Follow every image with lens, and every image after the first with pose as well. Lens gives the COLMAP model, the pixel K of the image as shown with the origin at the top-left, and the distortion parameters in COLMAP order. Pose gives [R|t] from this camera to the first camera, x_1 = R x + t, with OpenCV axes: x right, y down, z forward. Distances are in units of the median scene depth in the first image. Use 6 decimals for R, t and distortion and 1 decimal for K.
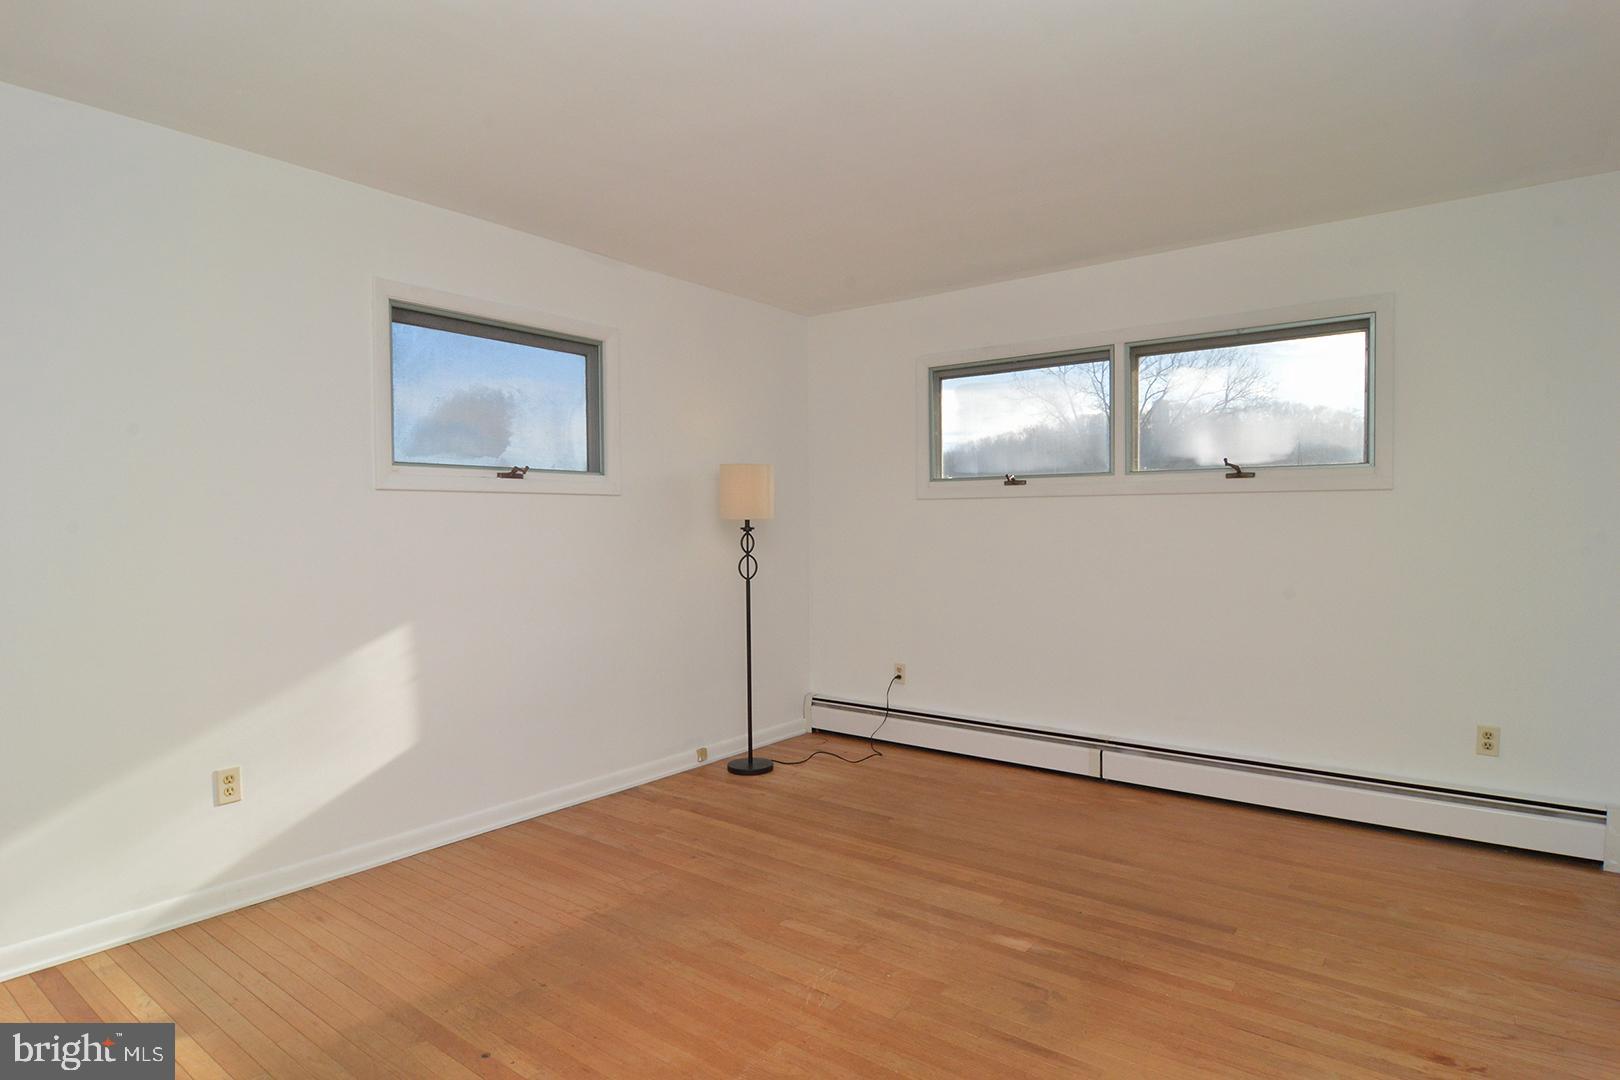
lens RADIAL K [[882.1, 0, 813.0], [0, 882.1, 545.7], [0, 0, 1]] dist [-0.008556, -0.008522]
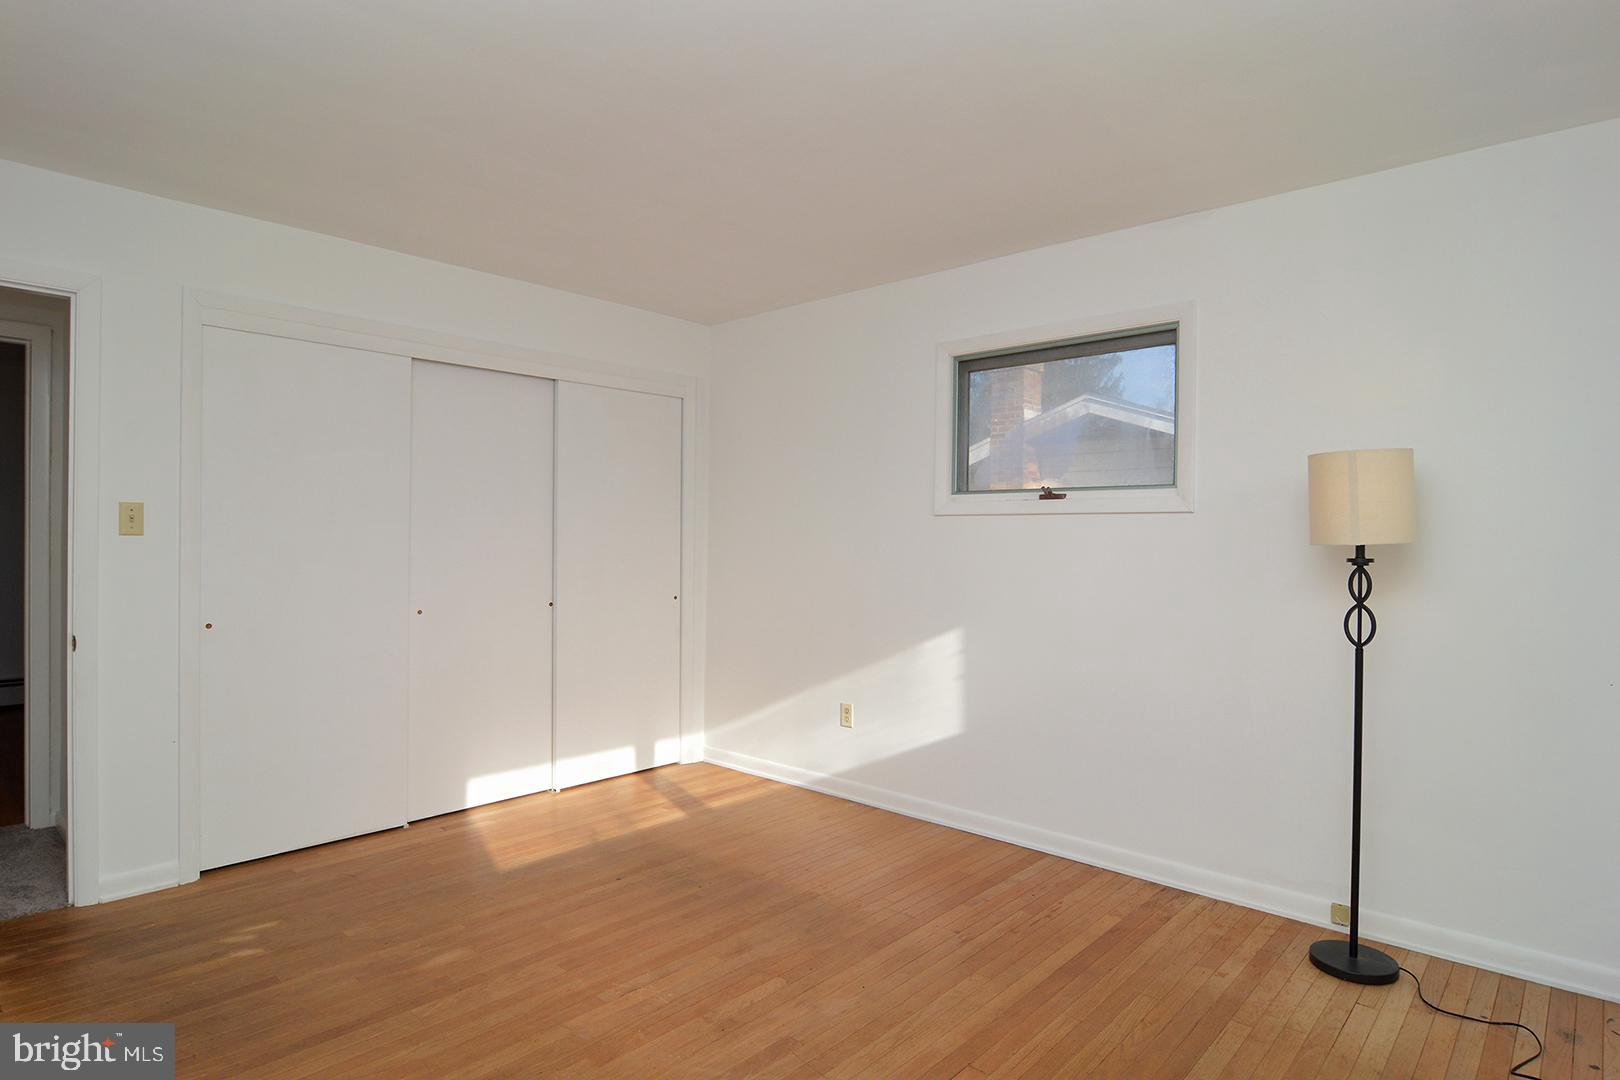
lens RADIAL K [[882.1, 0, 813.0], [0, 882.1, 545.7], [0, 0, 1]] dist [-0.008556, -0.008522]
pose [[-0.086013, 0.014559, -0.996188, 0.692555], [-0.034704, 0.999243, 0.017600, -0.034579], [0.995689, 0.036085, -0.085443, 0.867598]]
